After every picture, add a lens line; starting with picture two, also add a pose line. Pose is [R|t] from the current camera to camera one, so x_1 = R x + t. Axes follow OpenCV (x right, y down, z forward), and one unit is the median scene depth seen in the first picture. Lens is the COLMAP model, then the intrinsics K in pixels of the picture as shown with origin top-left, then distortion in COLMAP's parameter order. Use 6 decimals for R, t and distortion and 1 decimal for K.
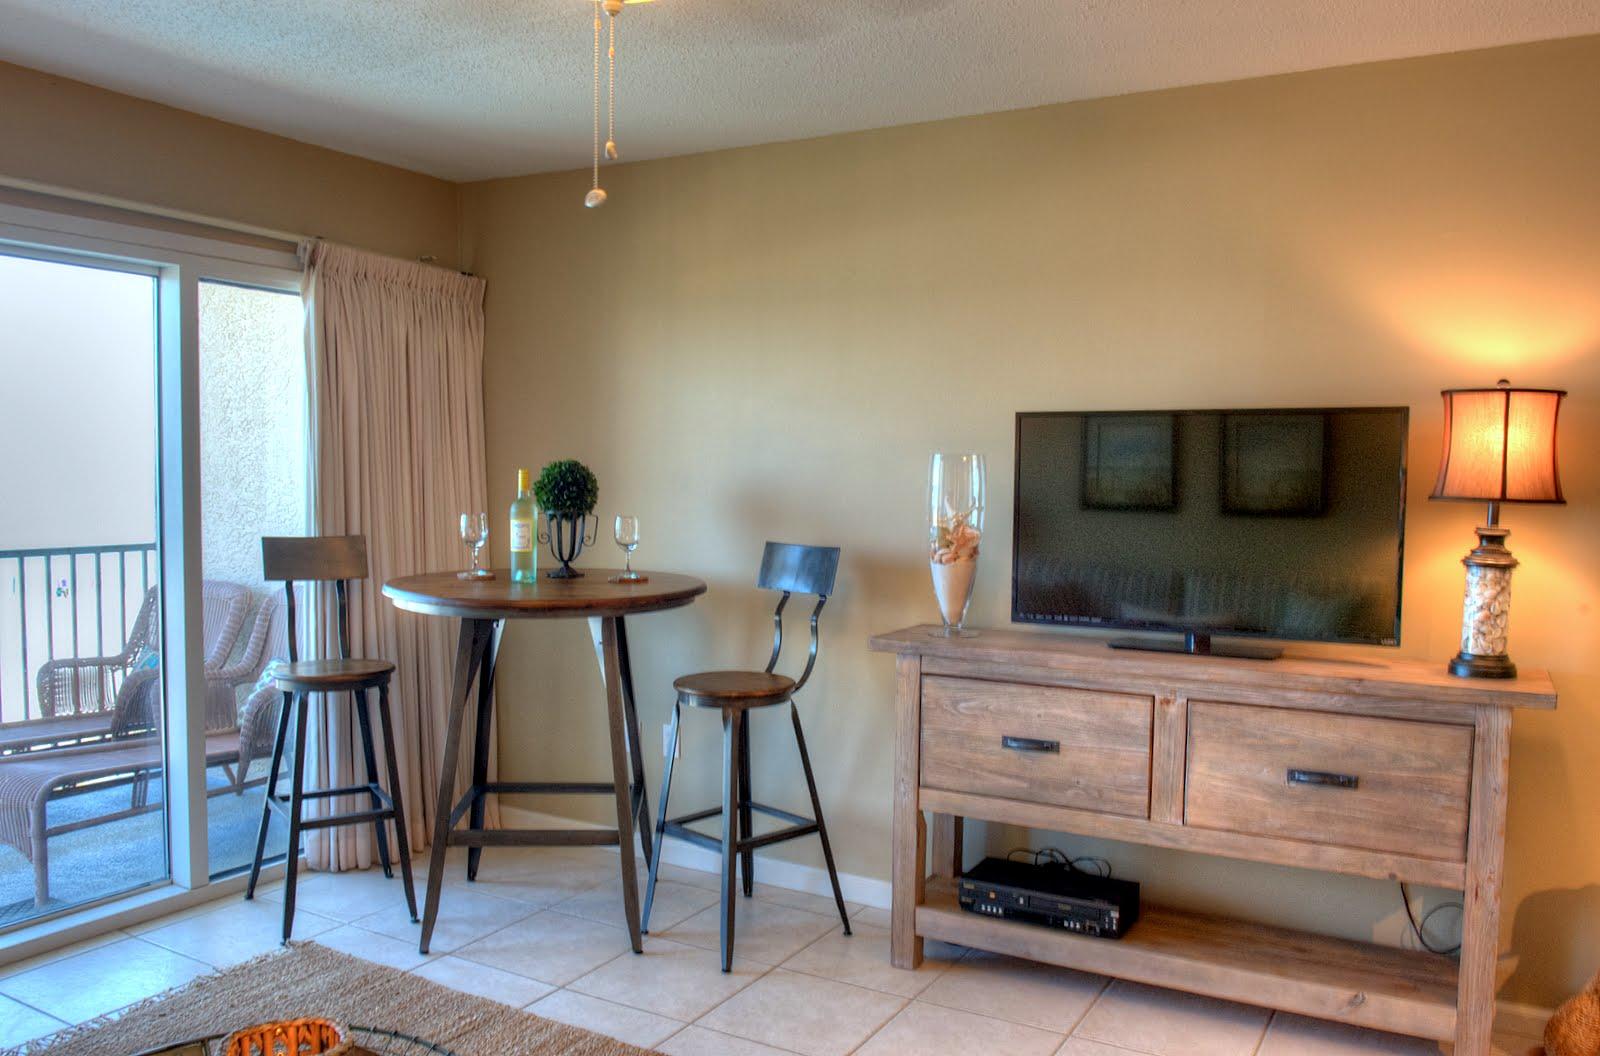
lens RADIAL K [[1253.2, 0, 797.5], [0, 1253.2, 551.1], [0, 0, 1]] dist [0.003939, -0.000385]
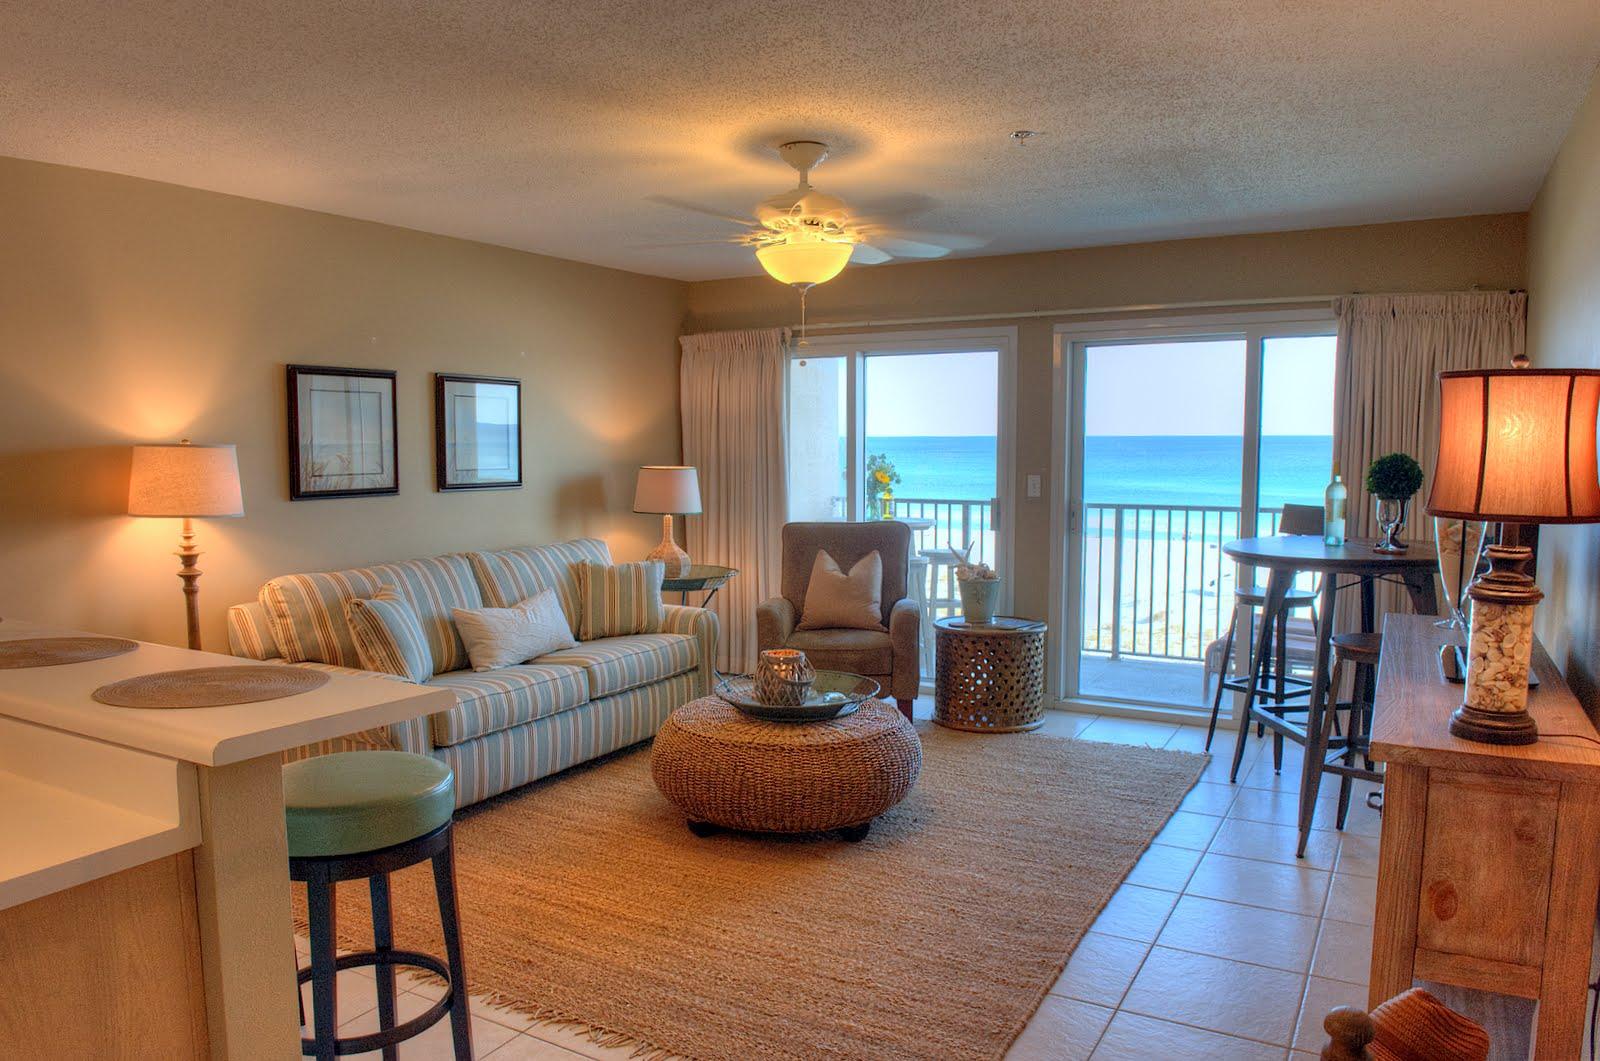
lens RADIAL K [[1074.6, 0, 796.6], [0, 1074.6, 545.2], [0, 0, 1]] dist [-0.047897, -0.009154]
pose [[0.029829, 0.085842, -0.995862, 1.049599], [-0.052581, 0.995061, 0.084198, -0.047741], [0.998171, 0.049852, 0.034196, 0.464868]]
